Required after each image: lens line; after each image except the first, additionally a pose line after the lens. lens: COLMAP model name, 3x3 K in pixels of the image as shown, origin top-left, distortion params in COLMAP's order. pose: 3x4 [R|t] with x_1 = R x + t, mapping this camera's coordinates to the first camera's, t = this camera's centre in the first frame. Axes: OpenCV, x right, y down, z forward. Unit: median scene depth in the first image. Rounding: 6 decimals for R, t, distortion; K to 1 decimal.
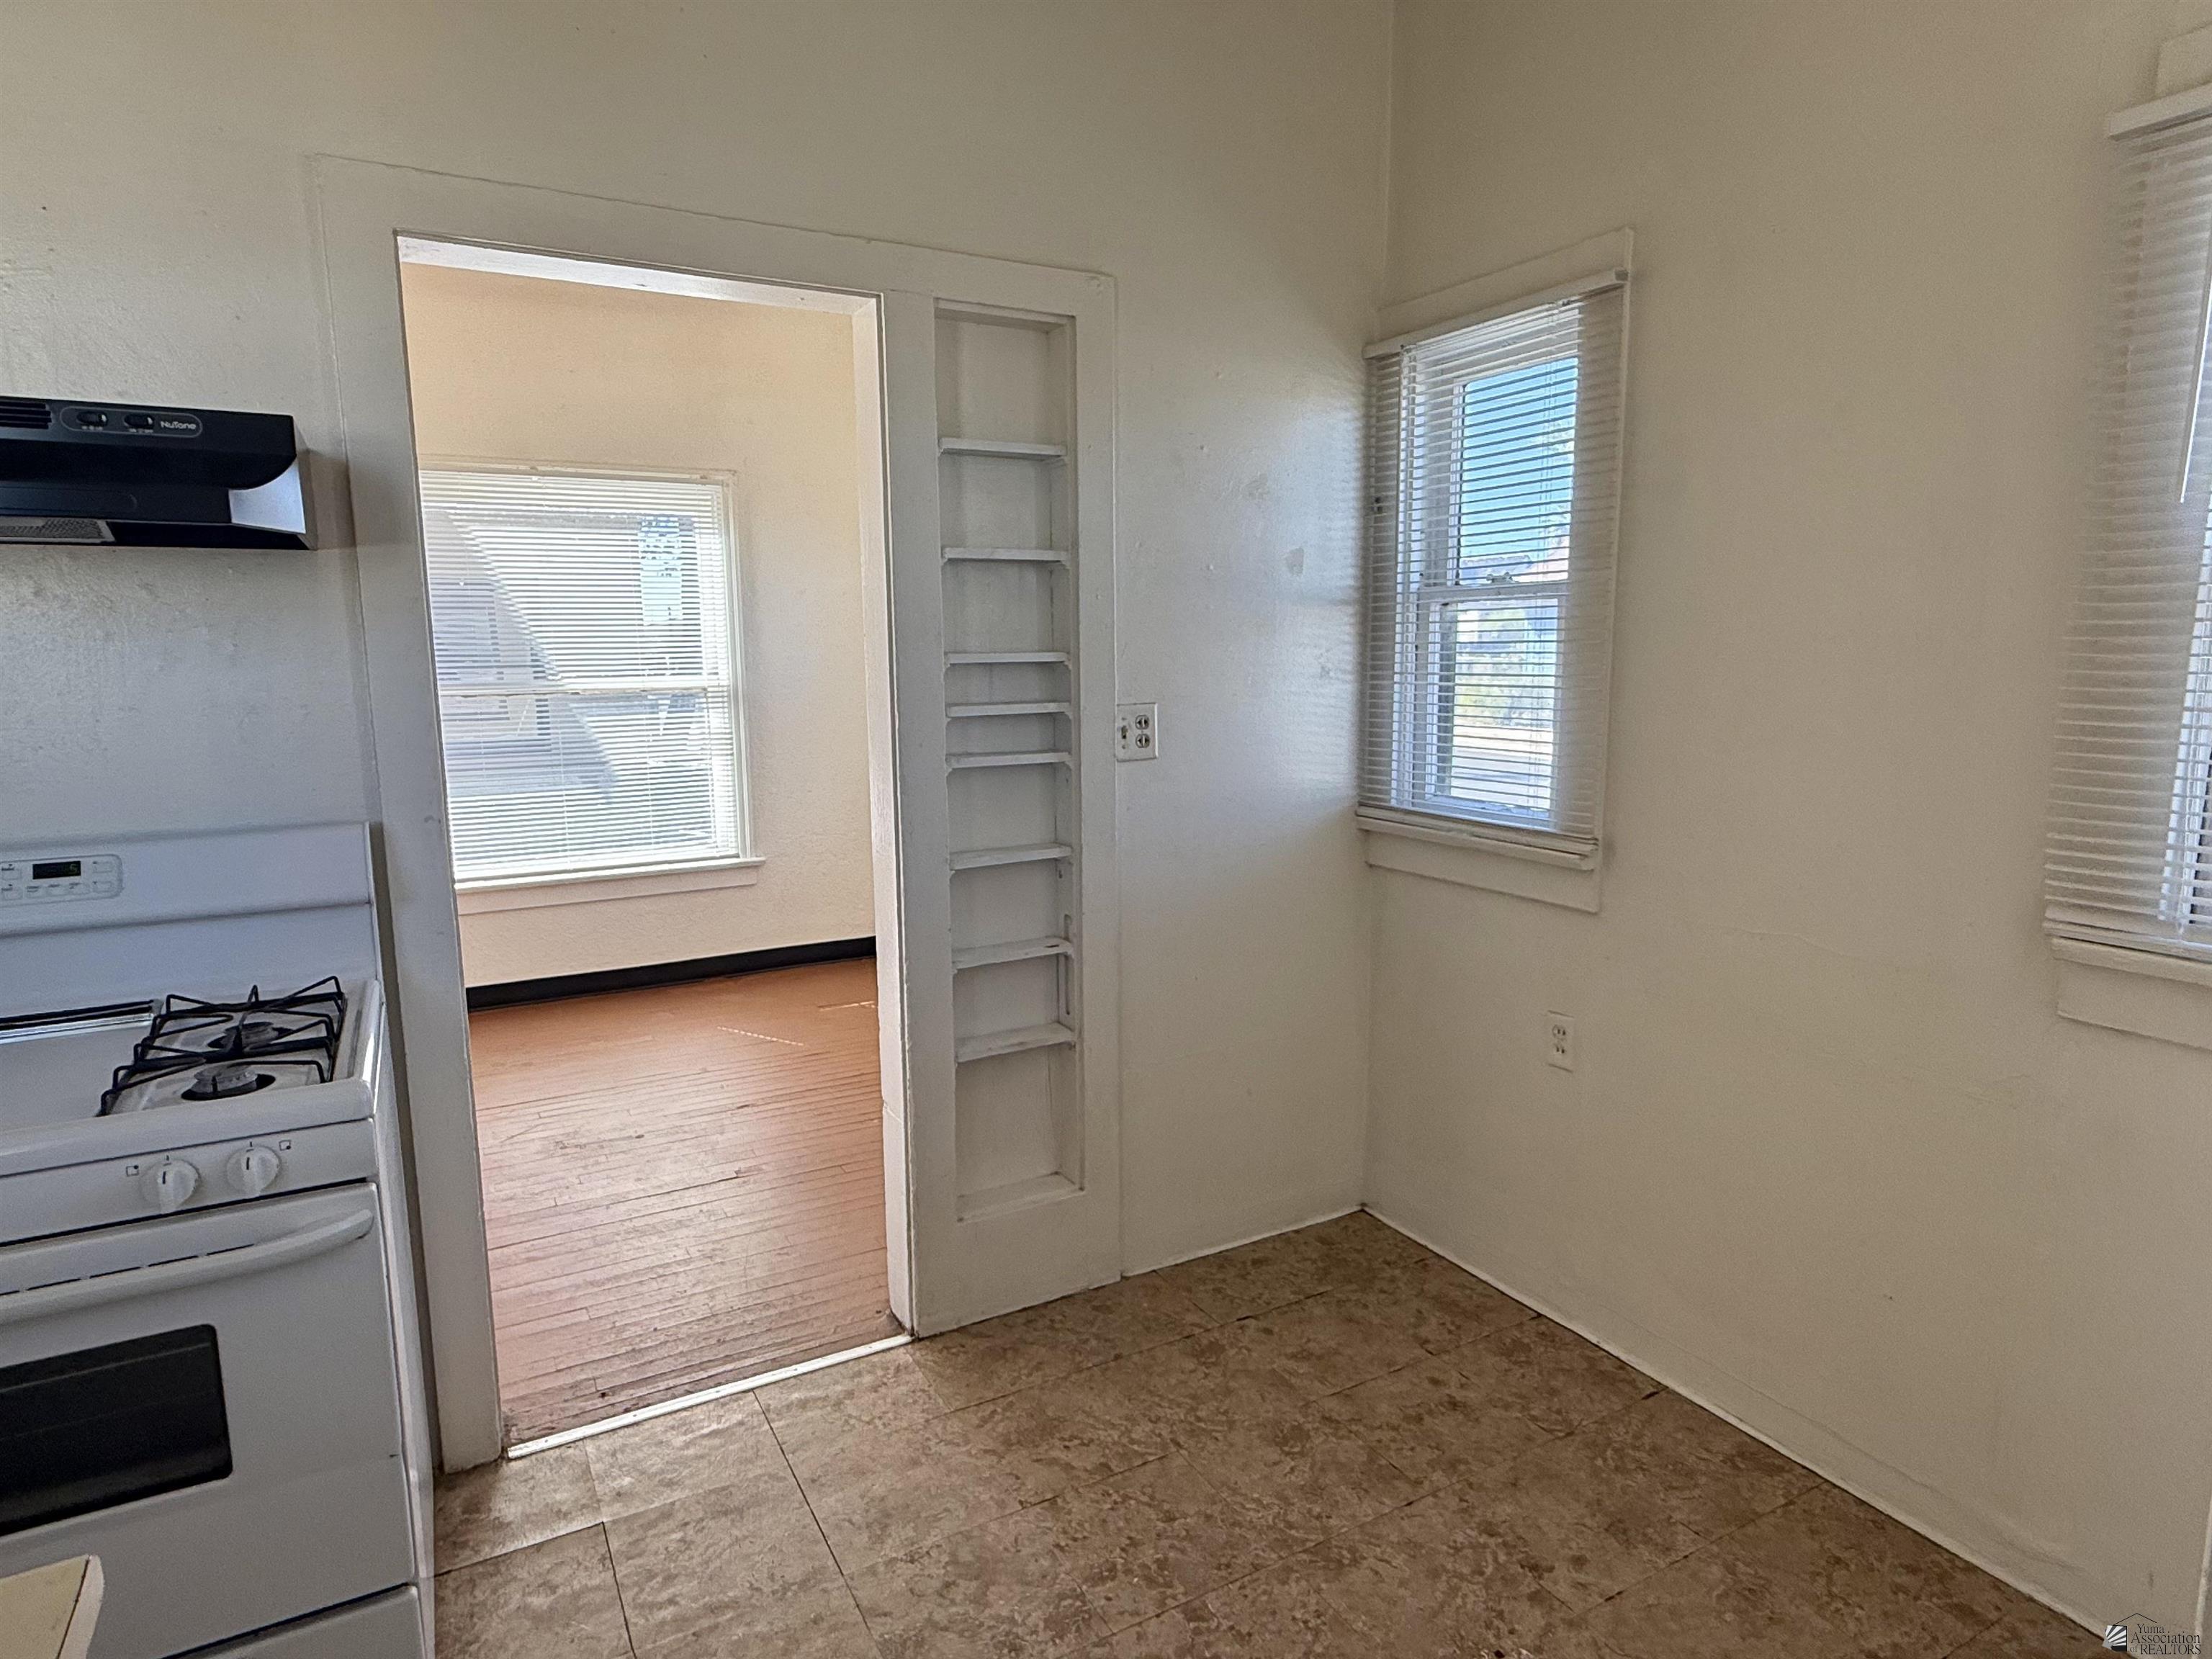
lens RADIAL K [[1243.9, 0, 1106.0], [0, 1243.9, 829.5], [0, 0, 1]] dist [-0.000090, 0.001116]
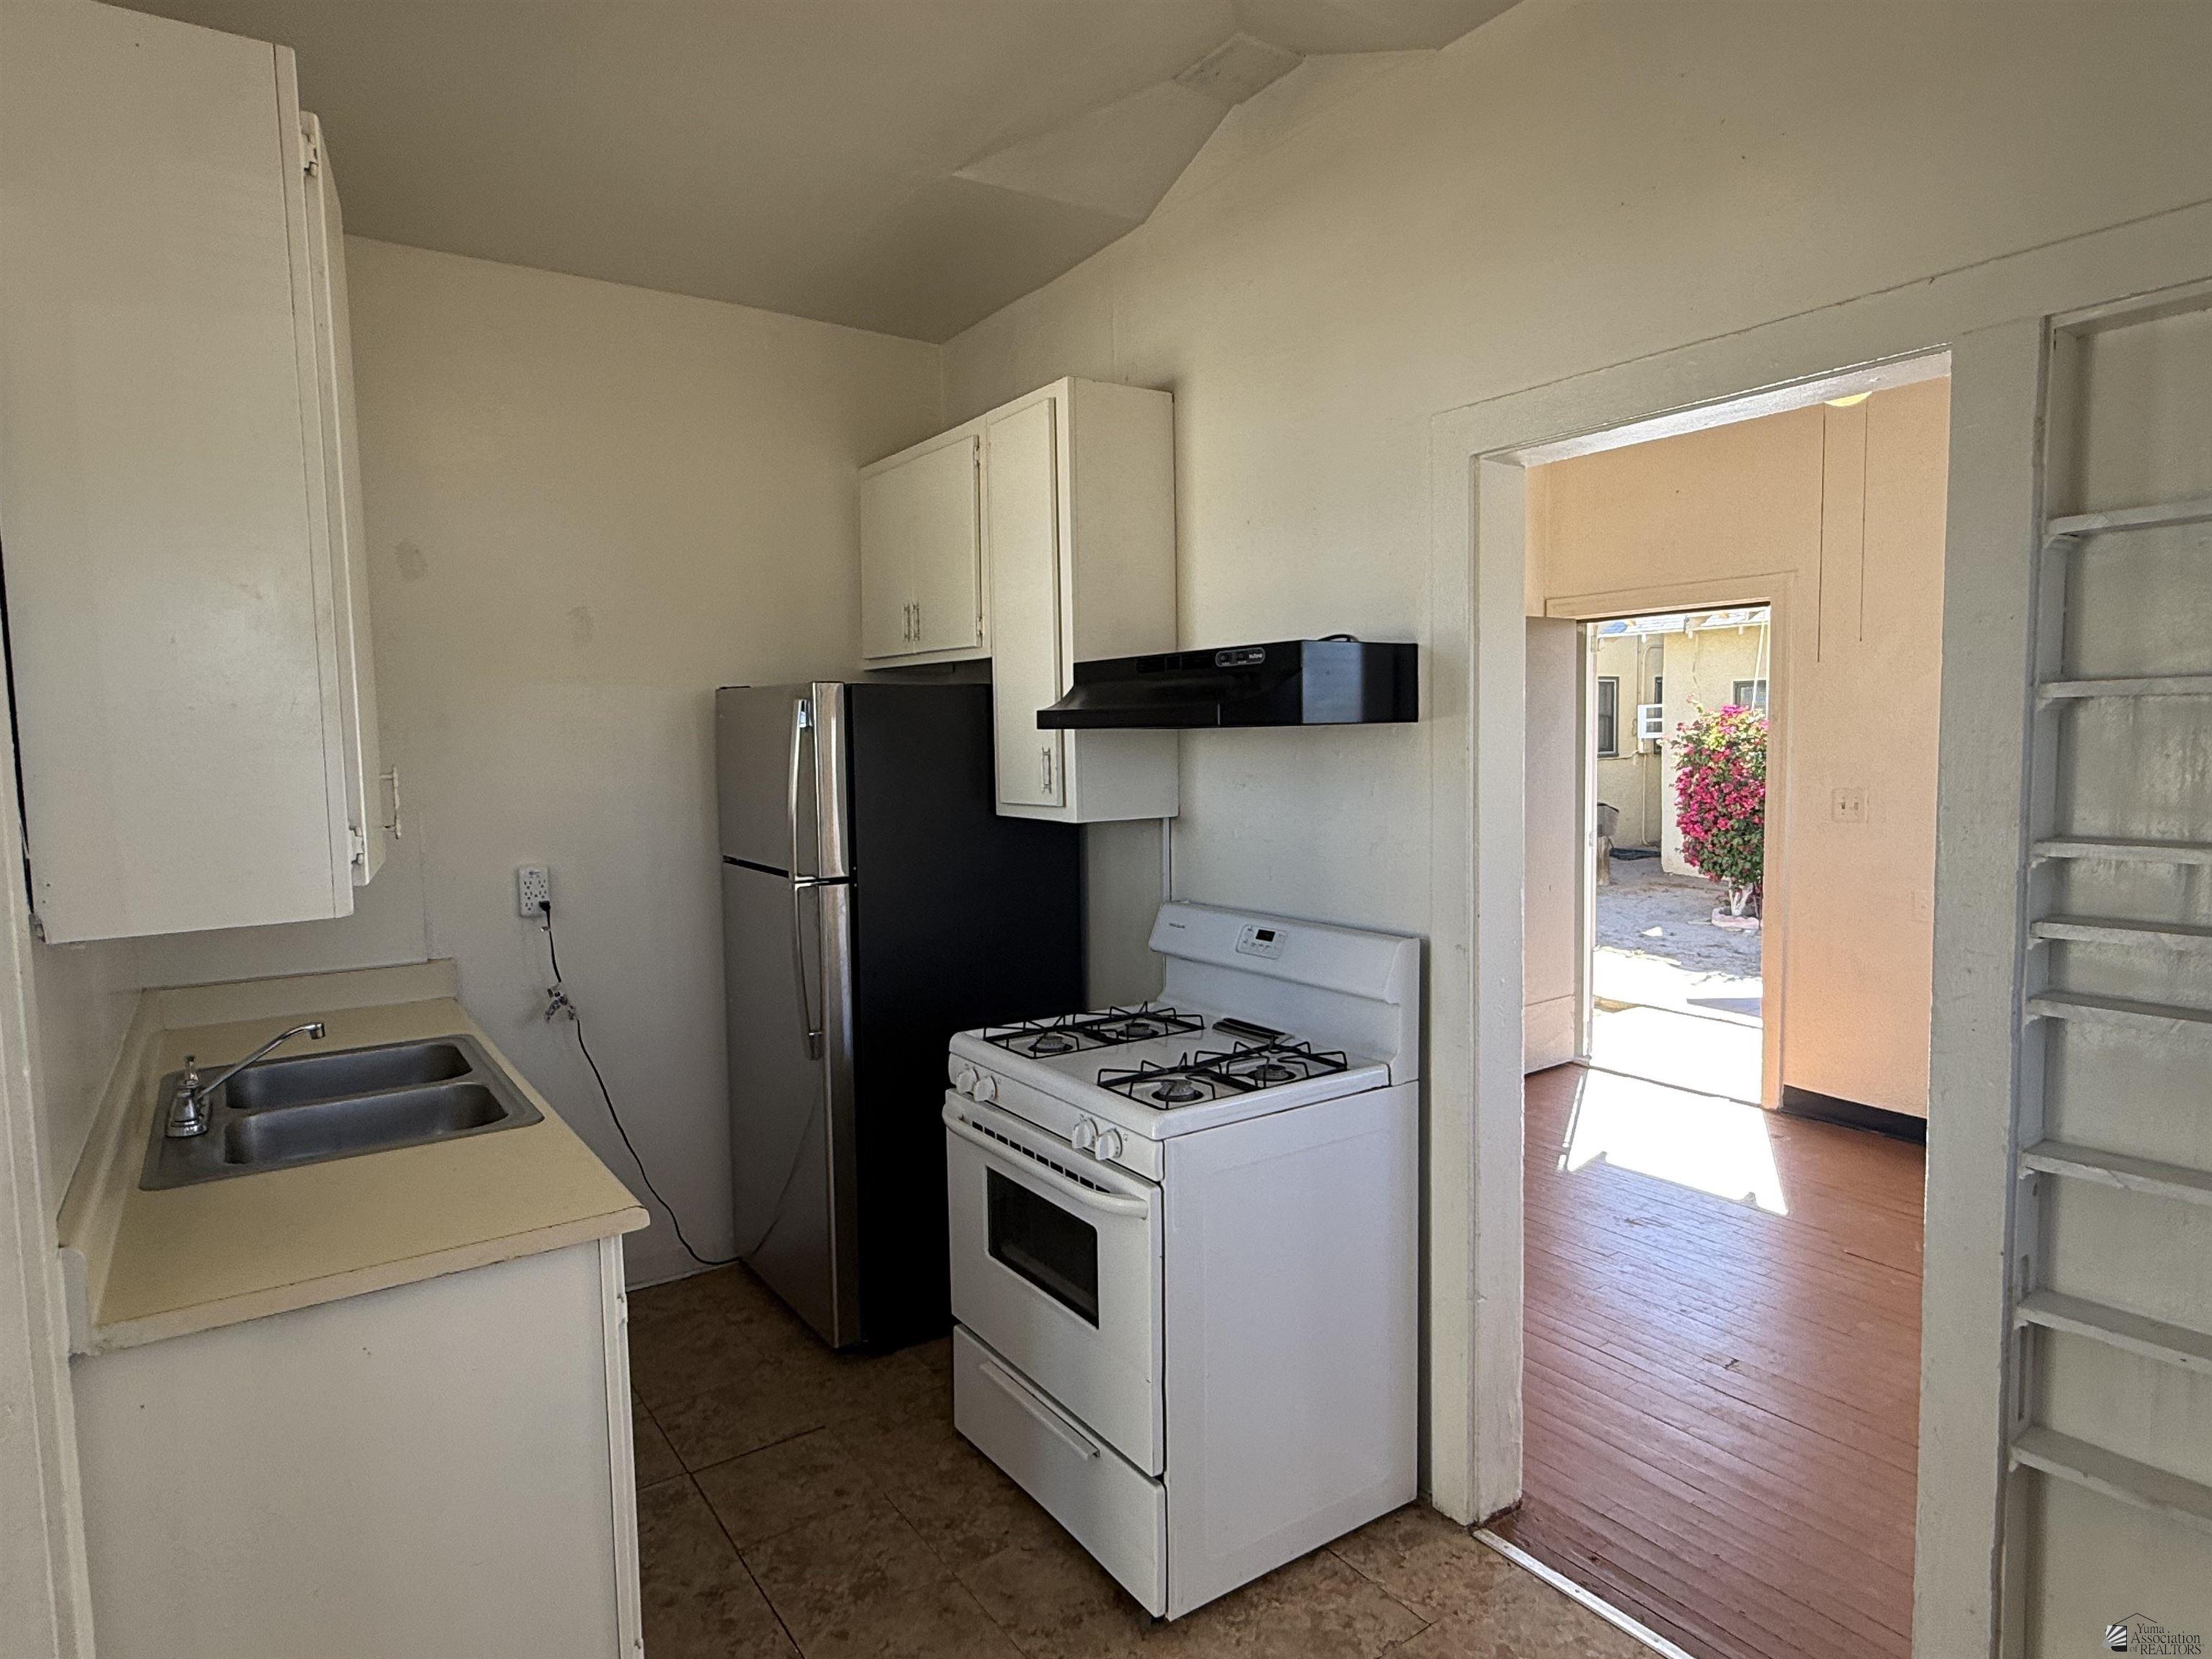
lens RADIAL K [[1243.9, 0, 1106.0], [0, 1243.9, 829.5], [0, 0, 1]] dist [-0.000090, 0.001116]
pose [[0.105649, 0.079752, -0.991200, 0.601798], [-0.134457, 0.988770, 0.065225, -0.156102], [0.985271, 0.126383, 0.115186, 0.551950]]
